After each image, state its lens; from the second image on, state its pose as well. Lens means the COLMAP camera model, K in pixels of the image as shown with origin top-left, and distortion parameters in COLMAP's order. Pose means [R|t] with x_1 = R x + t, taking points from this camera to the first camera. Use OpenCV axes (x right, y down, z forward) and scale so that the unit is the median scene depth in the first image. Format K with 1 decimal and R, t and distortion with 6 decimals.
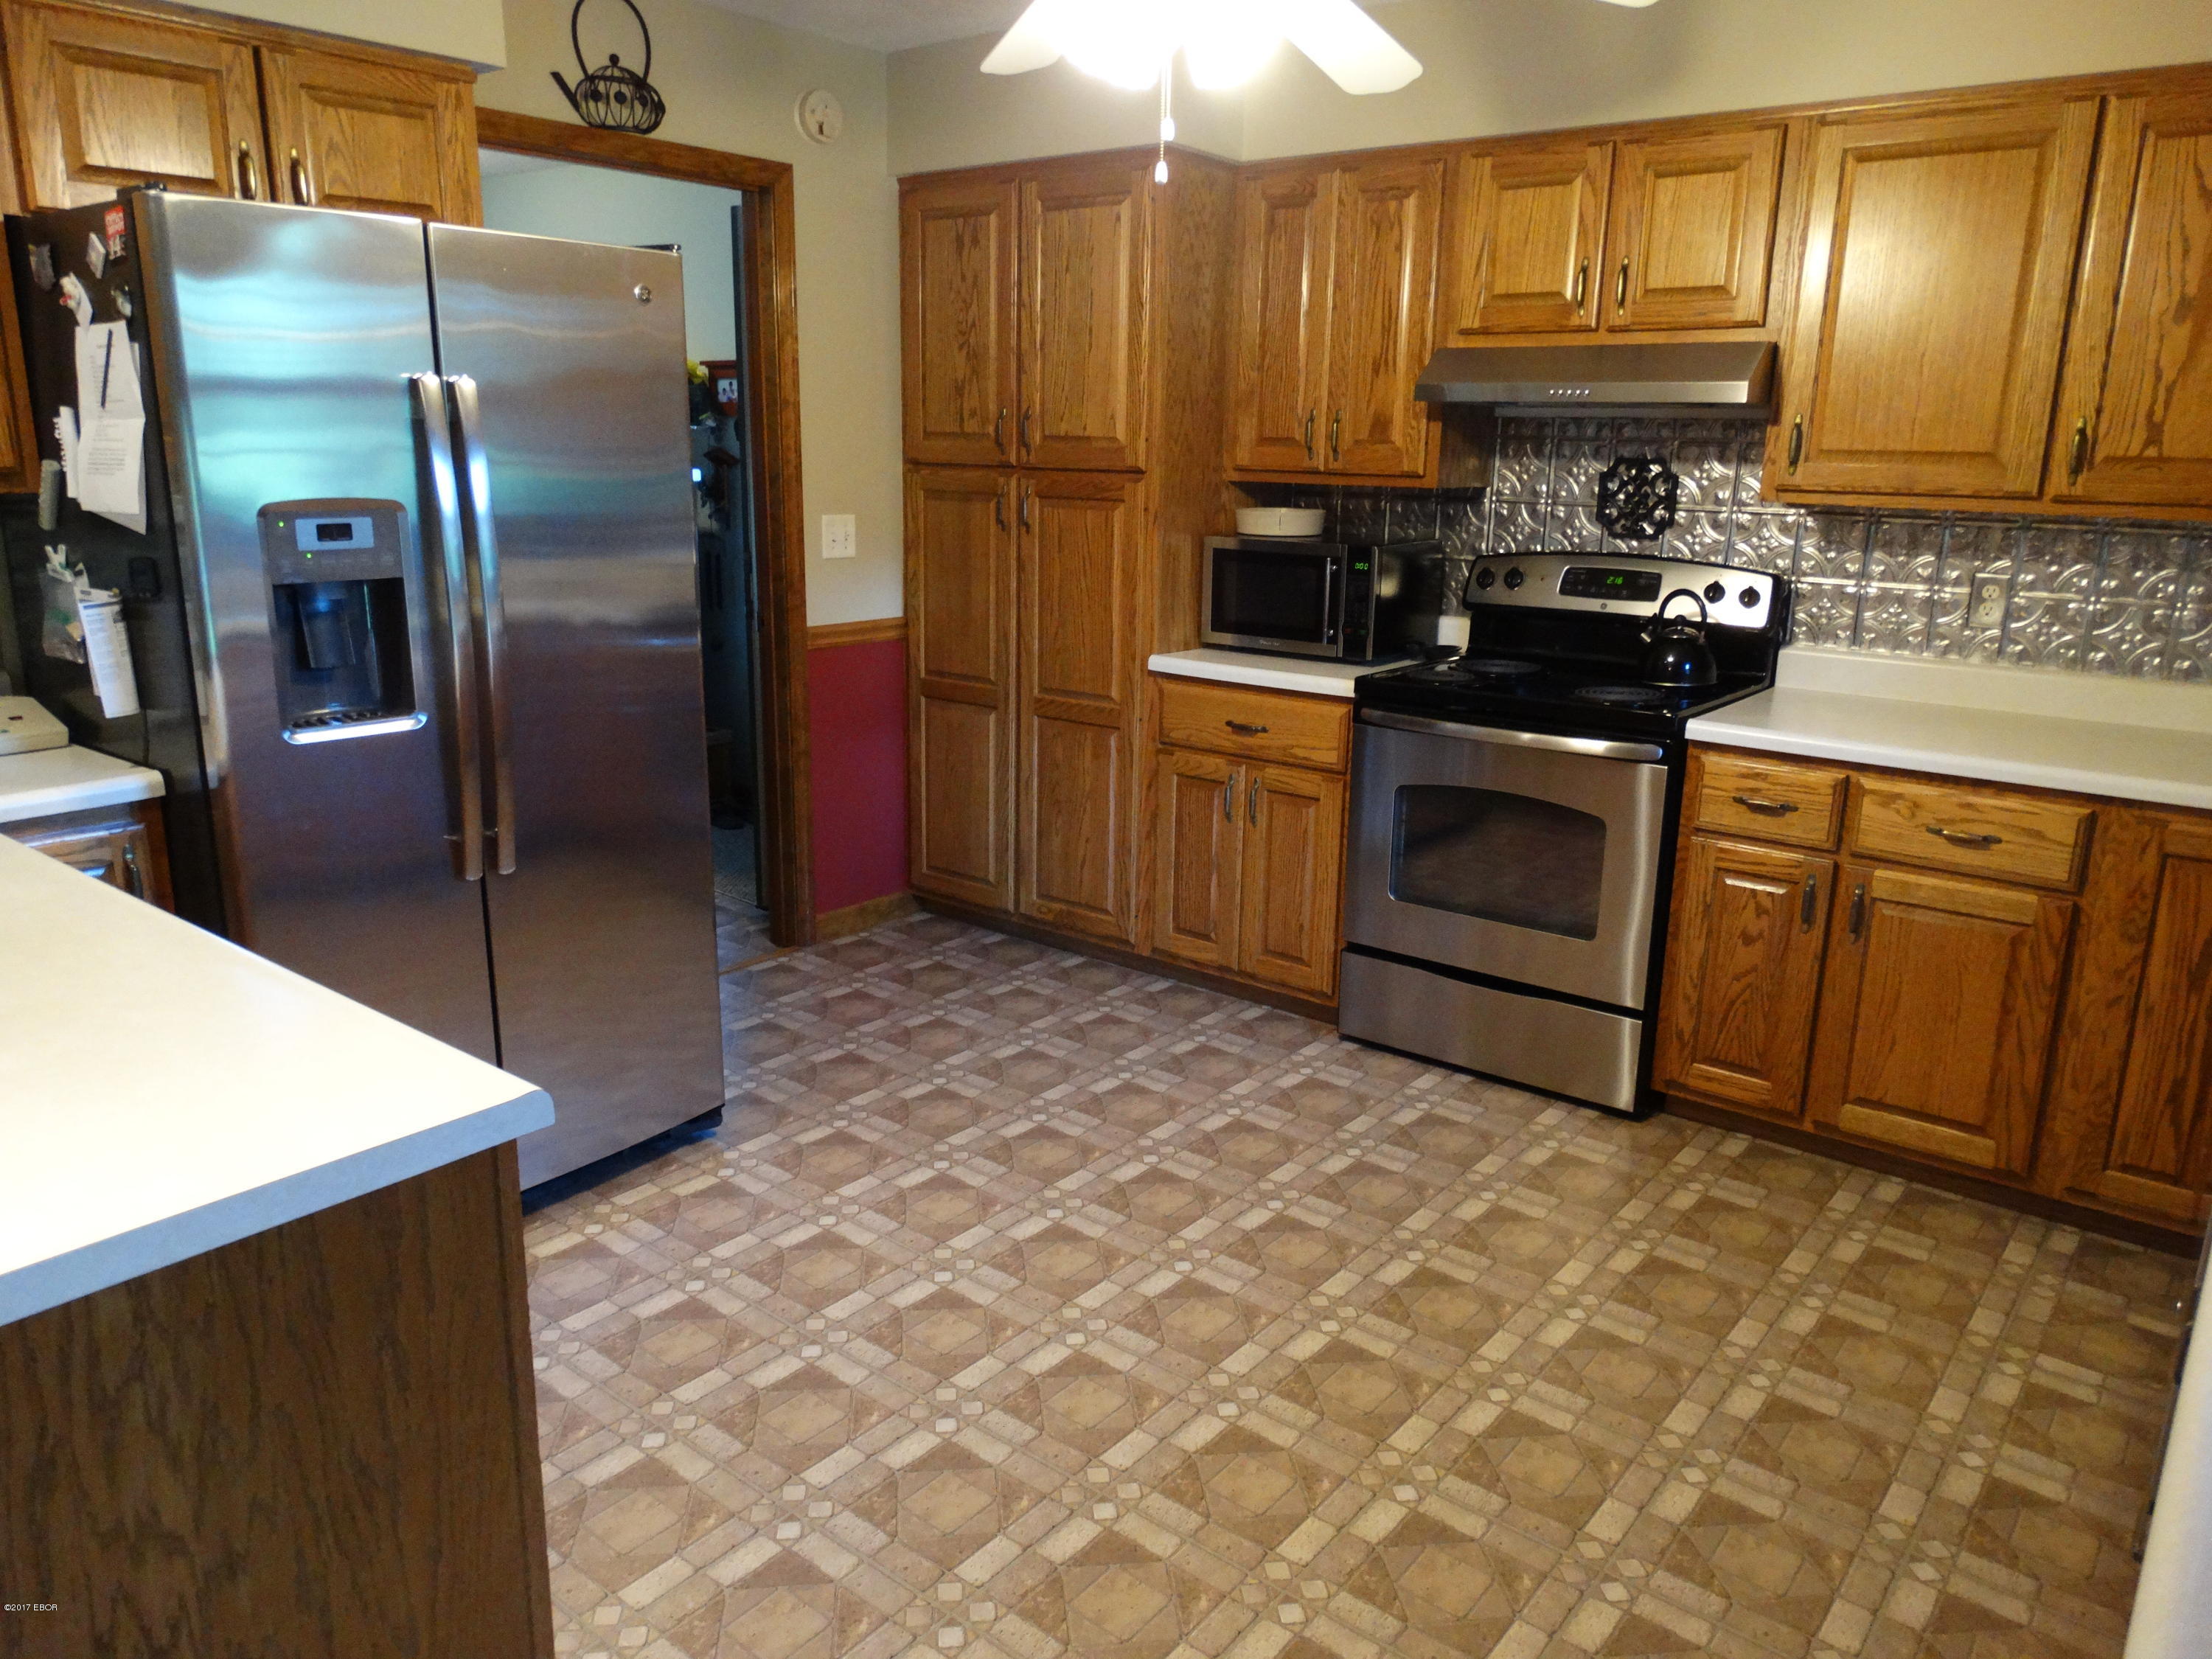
lens RADIAL K [[1573.8, 0, 1113.6], [0, 1573.8, 825.0], [0, 0, 1]] dist [0.011346, 0.000216]
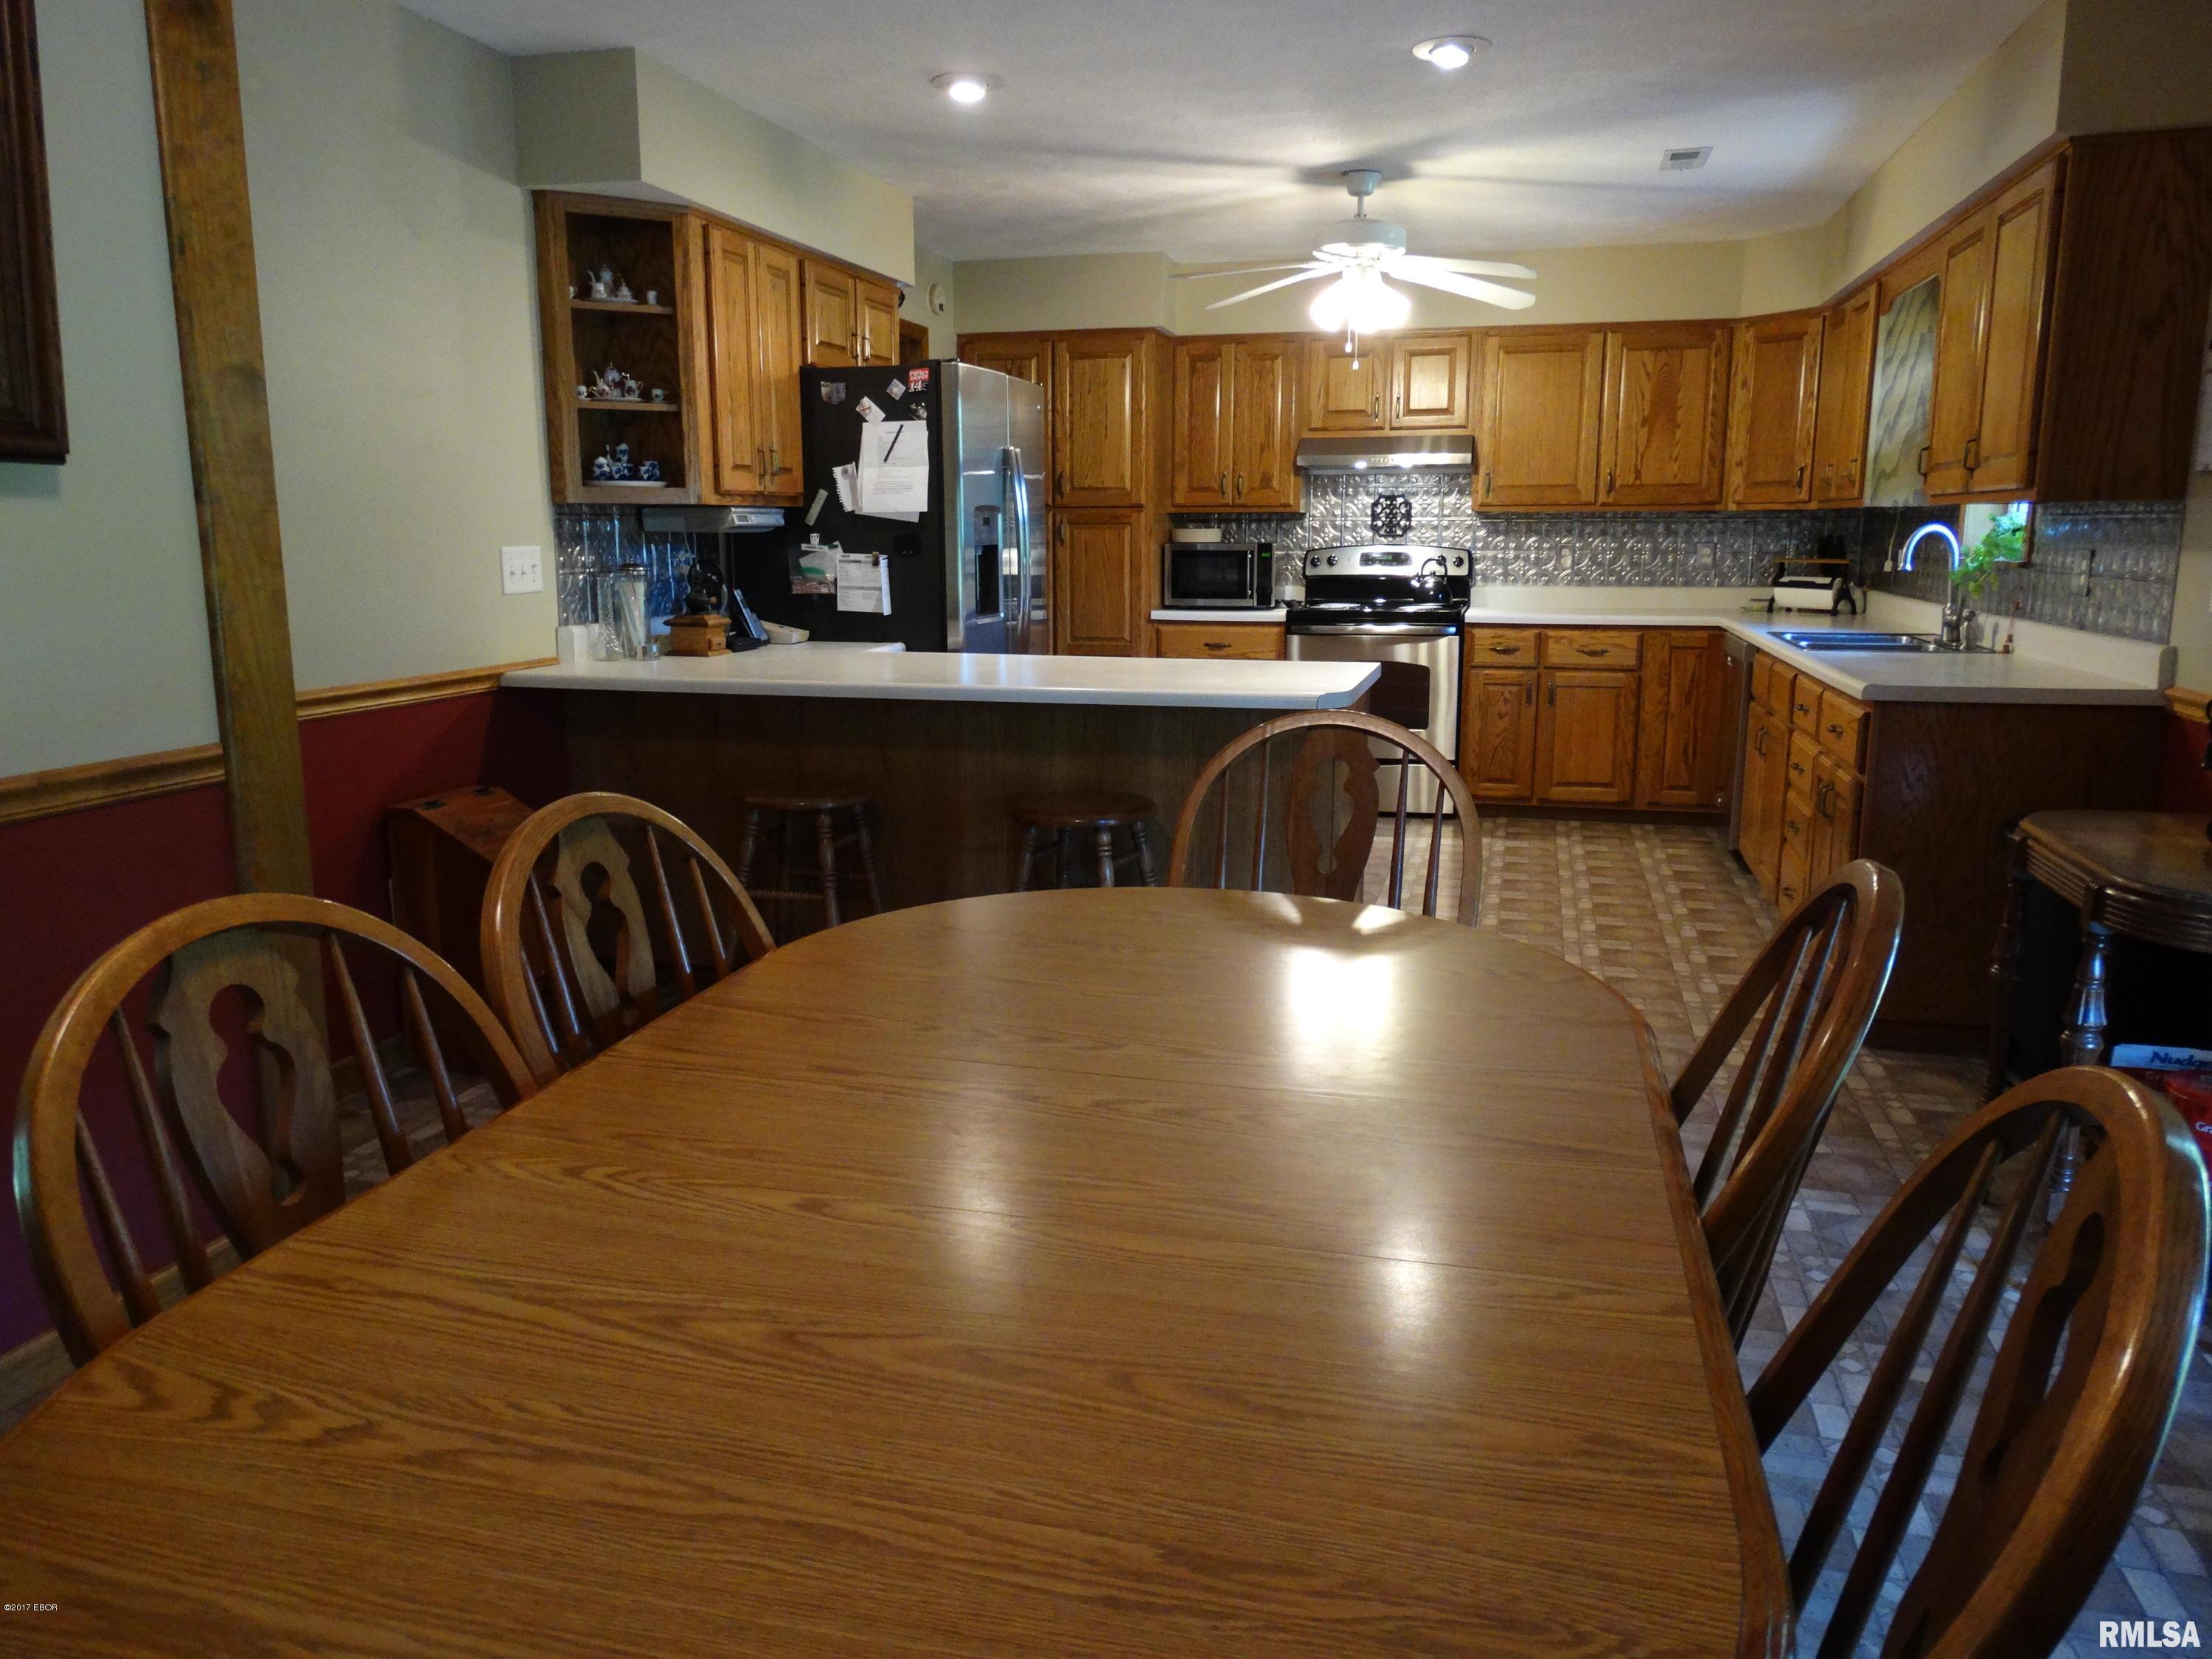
lens RADIAL K [[1591.3, 0, 1127.6], [0, 1591.3, 816.8], [0, 0, 1]] dist [0.041982, 0.002031]
pose [[0.911647, -0.089490, 0.401112, -0.836499], [0.115346, 0.992490, -0.040729, 0.215128], [-0.394455, 0.083397, 0.915123, -0.671260]]
